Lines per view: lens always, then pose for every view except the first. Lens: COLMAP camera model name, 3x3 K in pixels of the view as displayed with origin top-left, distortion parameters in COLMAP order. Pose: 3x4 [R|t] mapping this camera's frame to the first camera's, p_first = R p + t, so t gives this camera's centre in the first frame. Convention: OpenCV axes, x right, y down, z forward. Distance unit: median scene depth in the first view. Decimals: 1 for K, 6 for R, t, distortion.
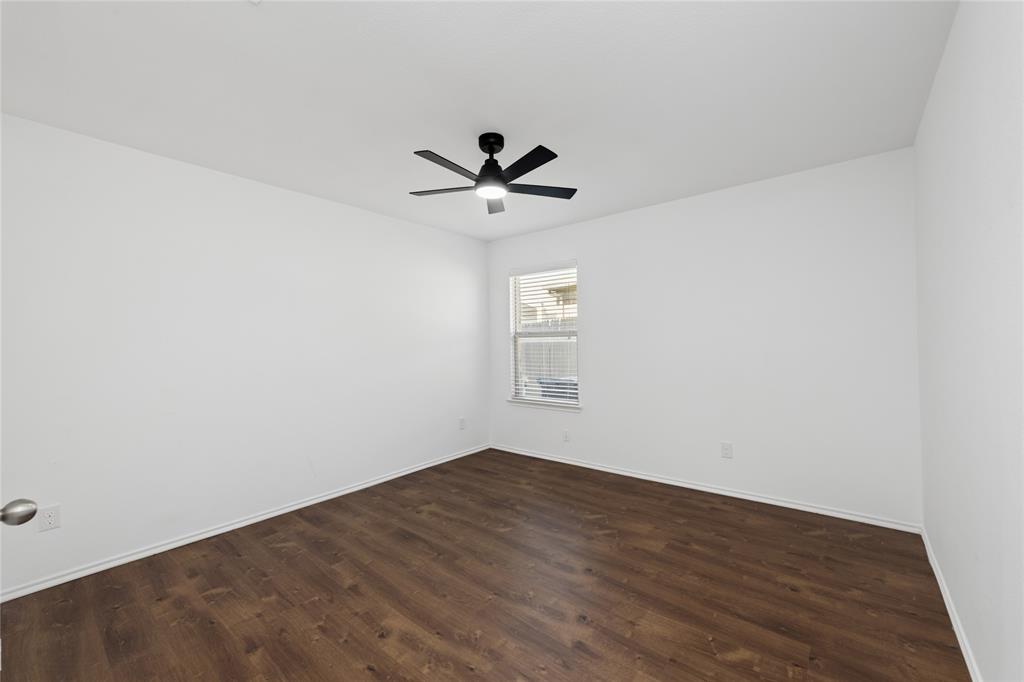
lens RADIAL K [[409.7, 0, 513.7], [0, 409.7, 342.4], [0, 0, 1]] dist [0.001235, -0.000331]
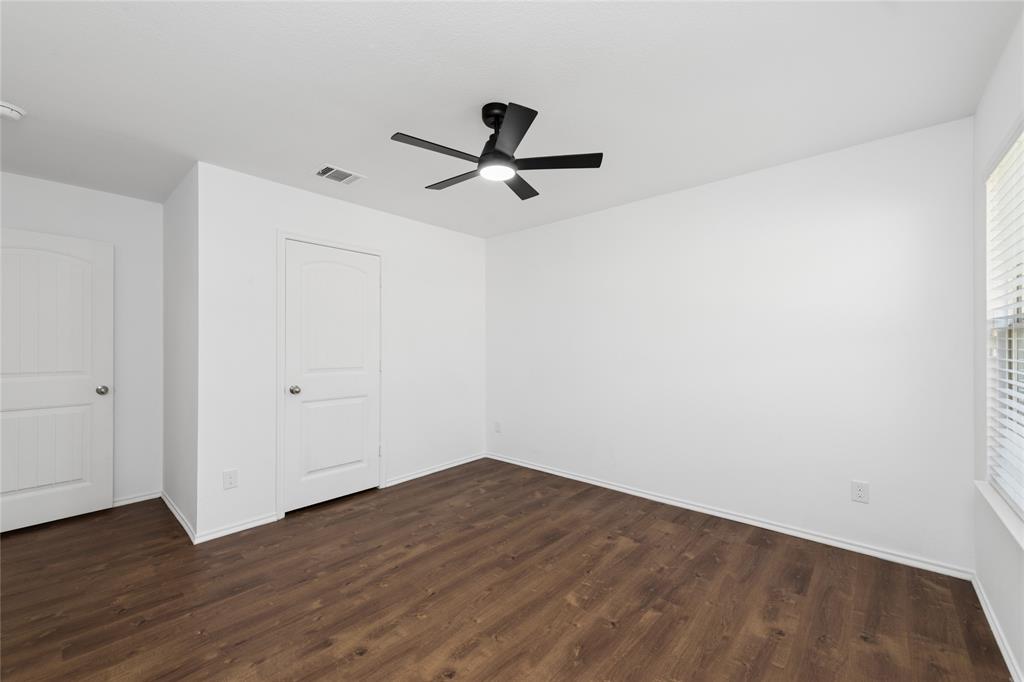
lens RADIAL K [[409.7, 0, 513.2], [0, 409.7, 338.0], [0, 0, 1]] dist [0.001235, -0.000331]
pose [[-0.036255, 0.006445, -0.999322, 0.732415], [-0.002448, 0.999976, 0.006538, -0.012943], [0.999340, 0.002683, -0.036238, 0.954548]]
